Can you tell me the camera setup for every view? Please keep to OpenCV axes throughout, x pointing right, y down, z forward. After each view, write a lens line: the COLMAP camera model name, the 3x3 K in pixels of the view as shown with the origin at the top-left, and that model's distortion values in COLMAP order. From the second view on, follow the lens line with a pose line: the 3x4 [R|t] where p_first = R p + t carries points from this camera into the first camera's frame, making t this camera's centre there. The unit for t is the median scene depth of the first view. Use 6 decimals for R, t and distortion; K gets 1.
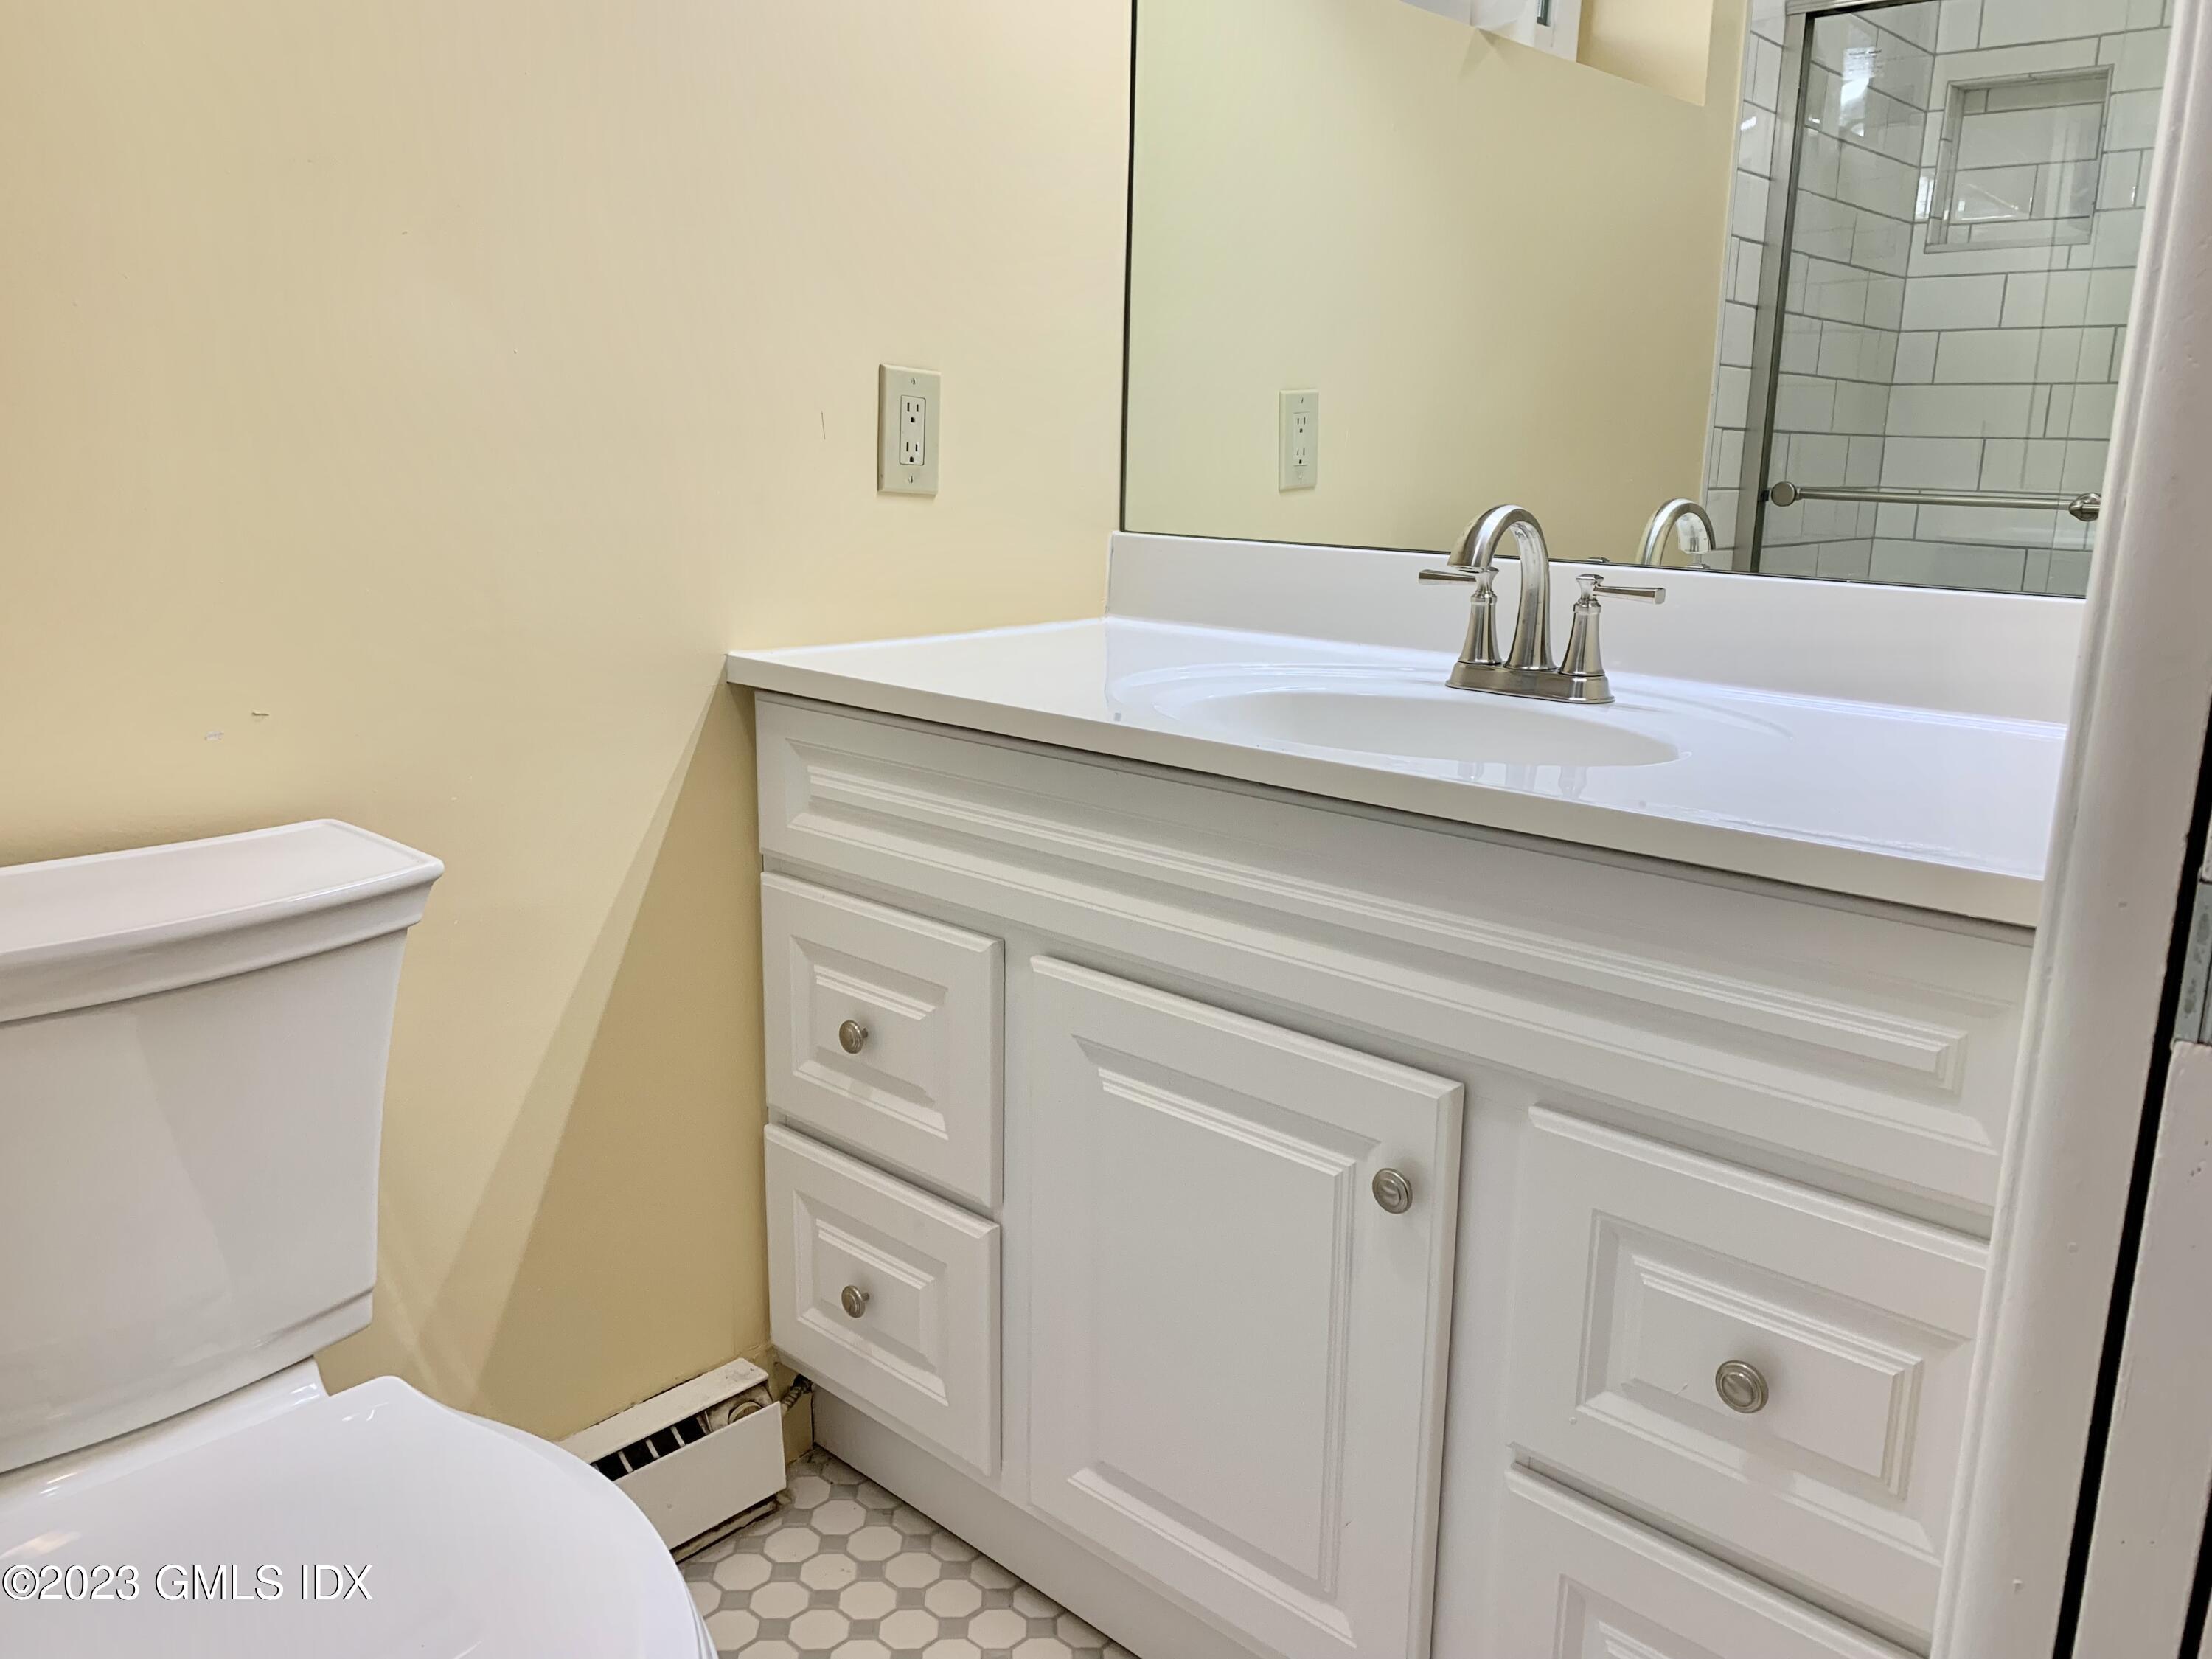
lens RADIAL K [[1680.5, 0, 1101.0], [0, 1680.5, 821.2], [0, 0, 1]] dist [0.041285, -0.034077]
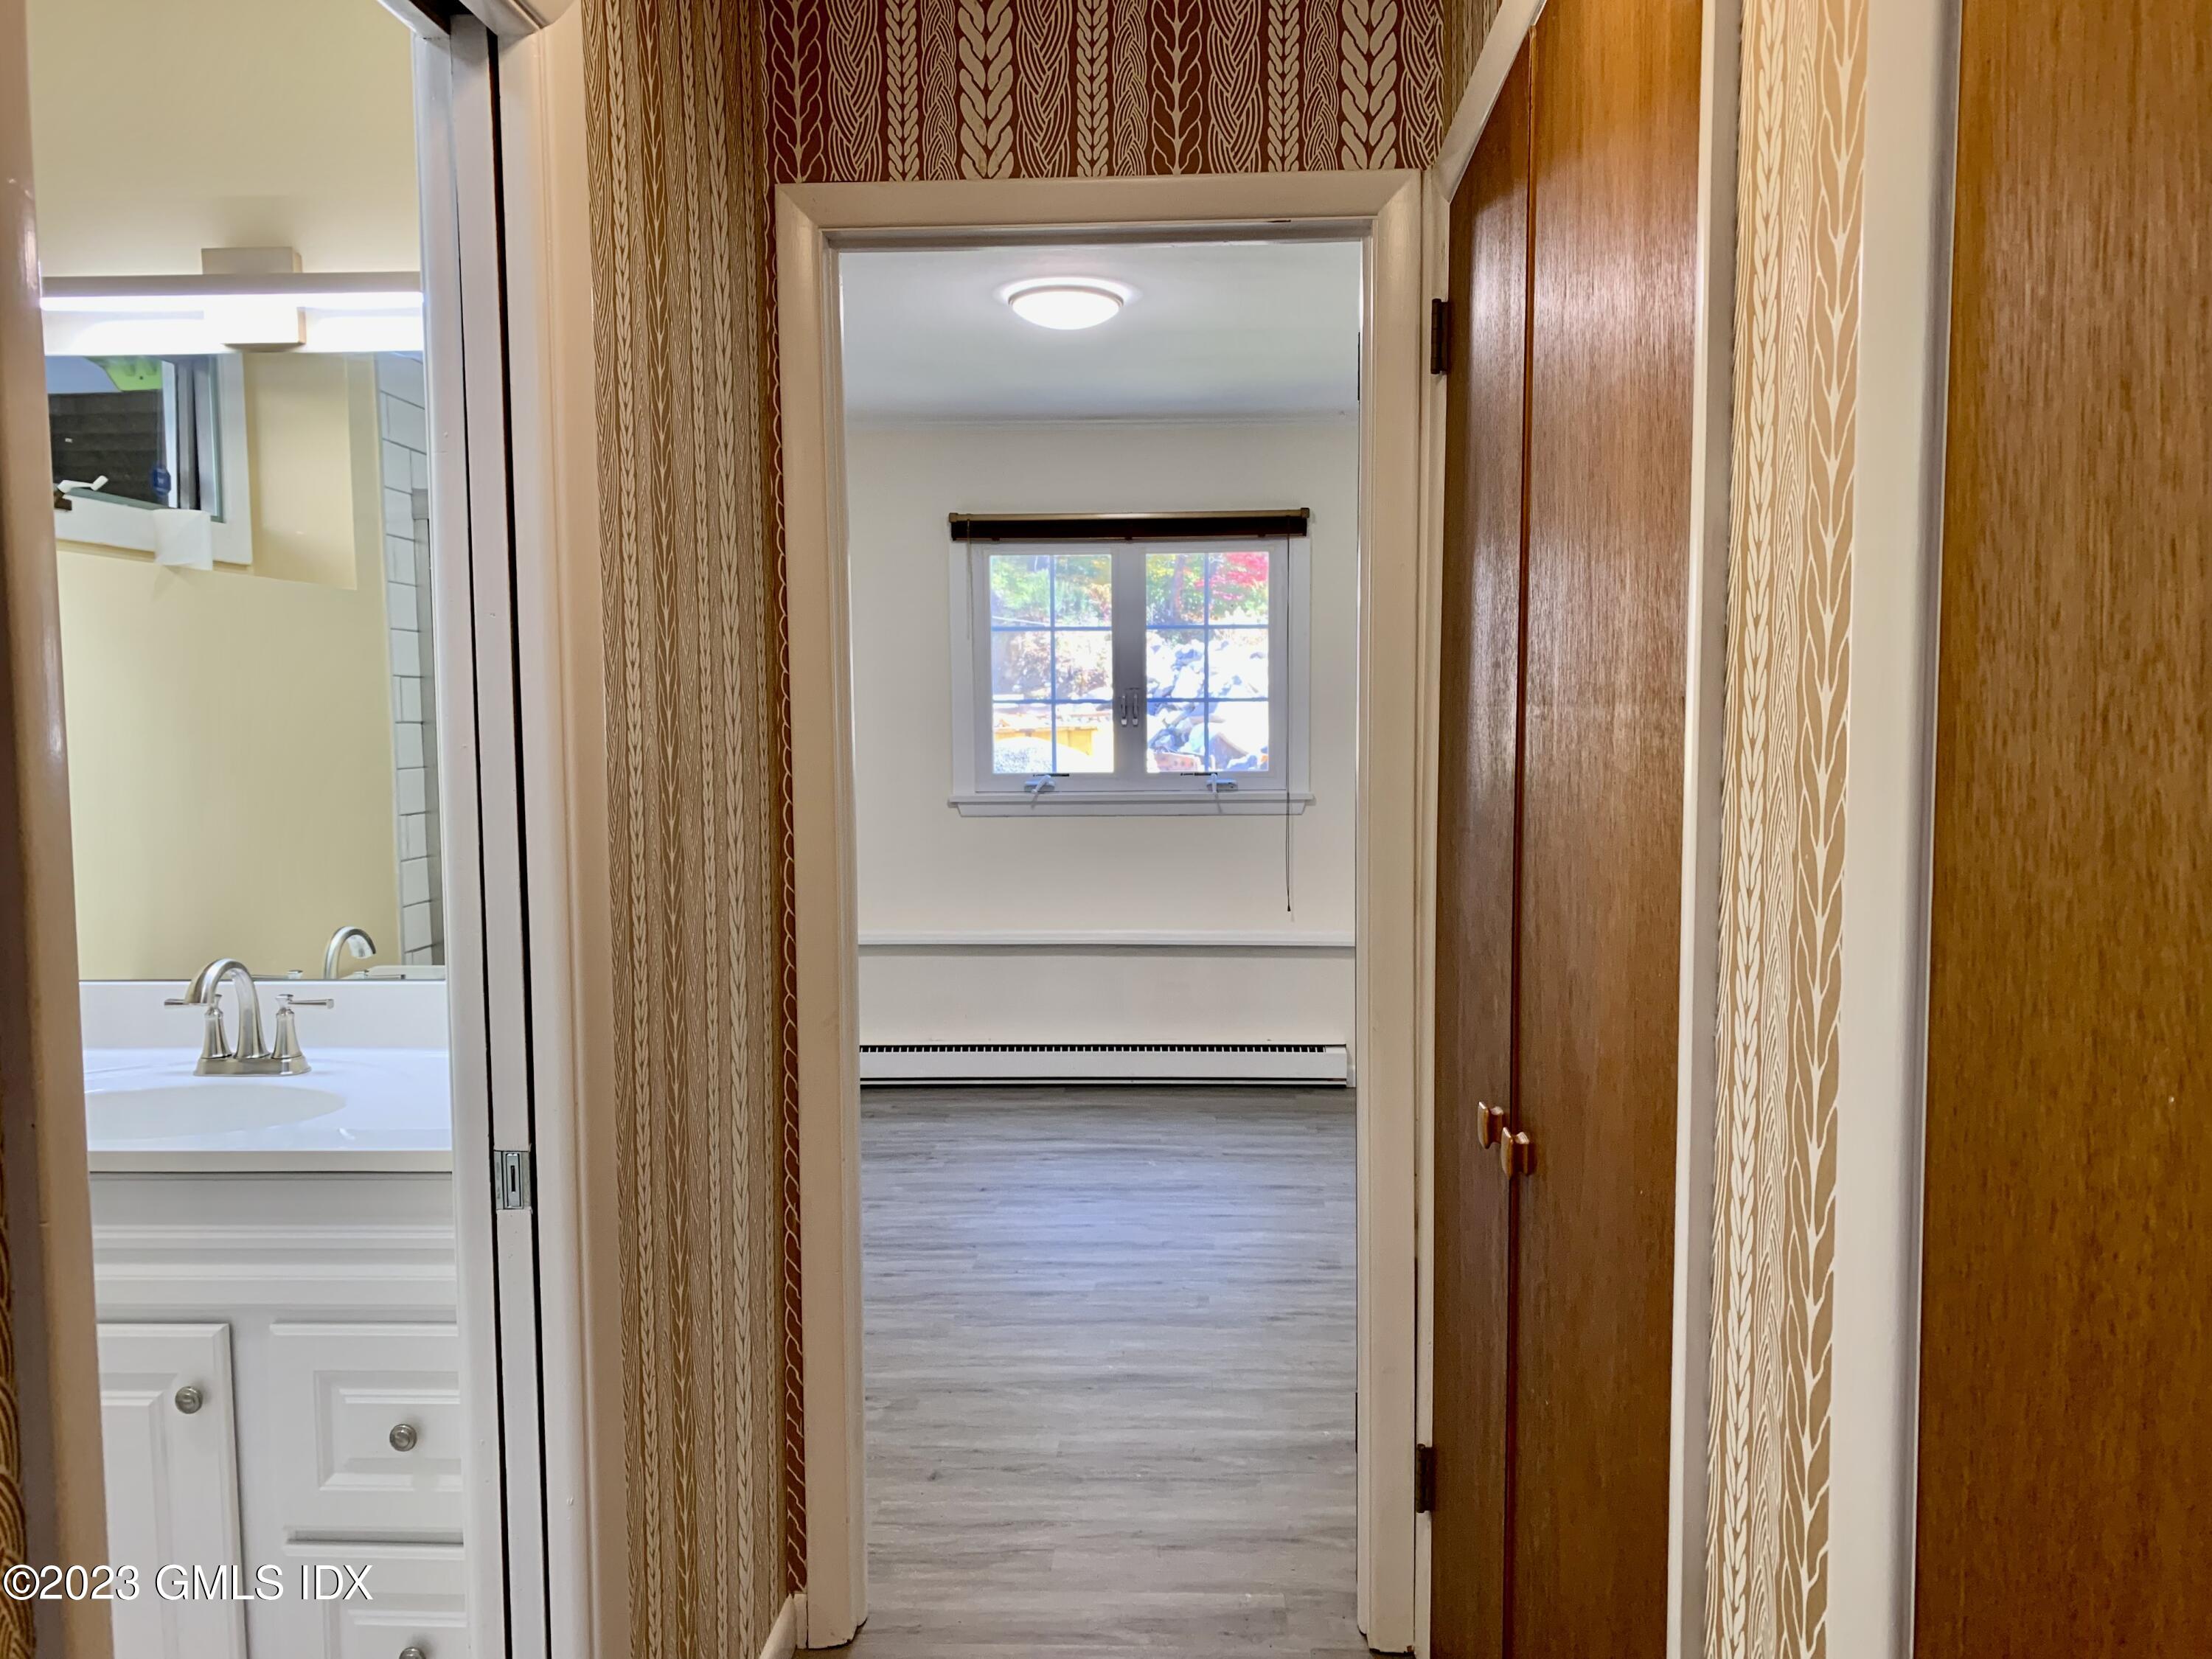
lens RADIAL K [[1680.5, 0, 1119.1], [0, 1680.5, 829.8], [0, 0, 1]] dist [0.041285, -0.034077]
pose [[0.764562, -0.076100, 0.640042, -0.124337], [0.167855, 0.982250, -0.083723, -0.031495], [-0.622309, 0.171446, 0.763765, -0.757408]]
